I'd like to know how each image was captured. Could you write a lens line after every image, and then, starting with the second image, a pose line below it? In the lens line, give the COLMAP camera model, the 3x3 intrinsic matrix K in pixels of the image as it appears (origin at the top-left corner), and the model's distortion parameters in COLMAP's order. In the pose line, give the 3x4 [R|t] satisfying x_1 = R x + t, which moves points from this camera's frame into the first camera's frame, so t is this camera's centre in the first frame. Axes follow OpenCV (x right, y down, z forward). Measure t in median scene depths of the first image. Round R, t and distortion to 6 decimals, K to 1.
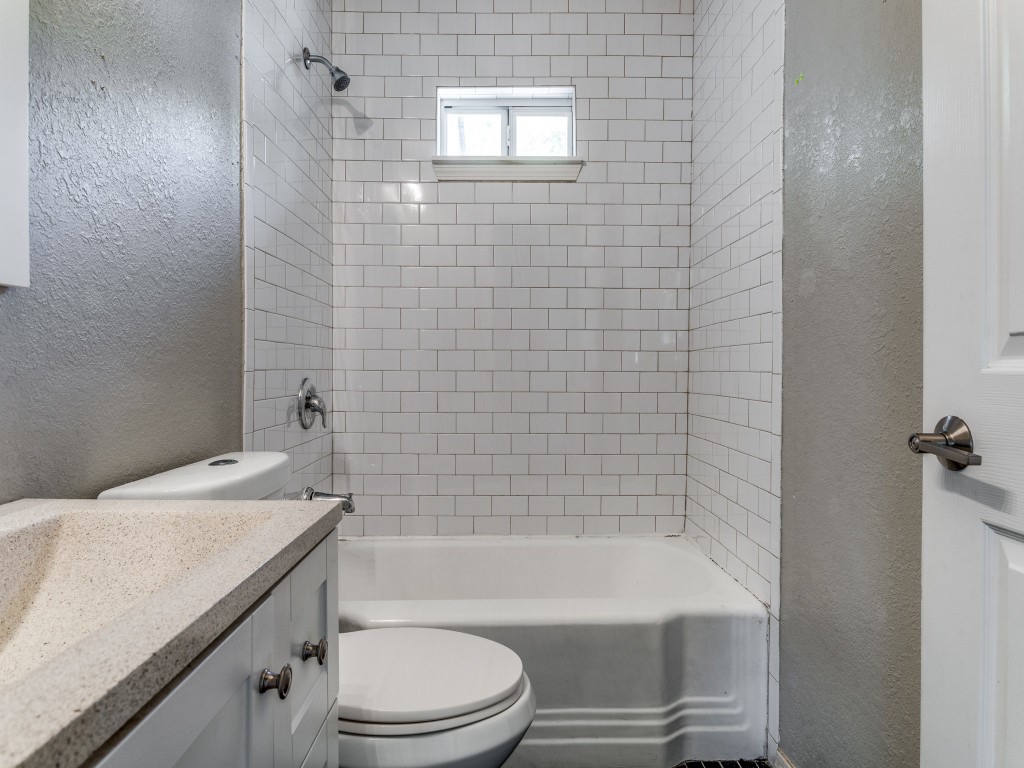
lens RADIAL K [[562.1, 0, 510.6], [0, 562.1, 391.4], [0, 0, 1]] dist [-0.004877, -0.001910]
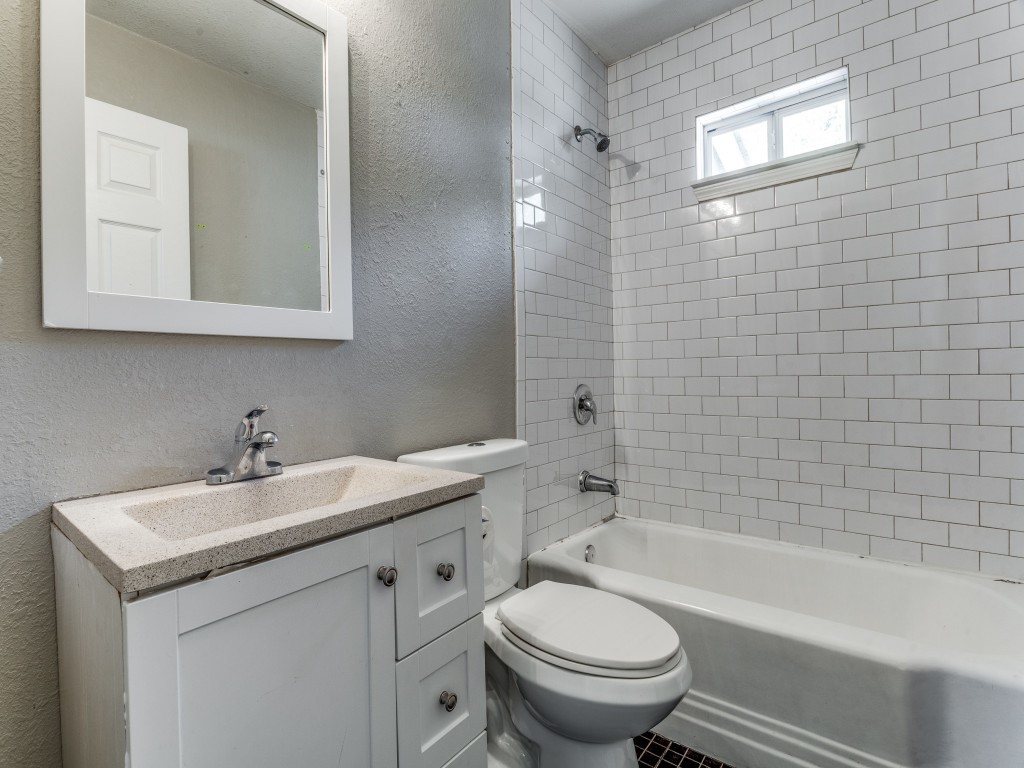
lens RADIAL K [[496.0, 0, 509.9], [0, 496.0, 394.8], [0, 0, 1]] dist [-0.008255, -0.000540]
pose [[0.775884, 0.009489, -0.630805, 0.212569], [-0.005728, 0.999952, 0.007997, -0.008141], [0.630850, -0.002591, 0.775900, 0.025649]]
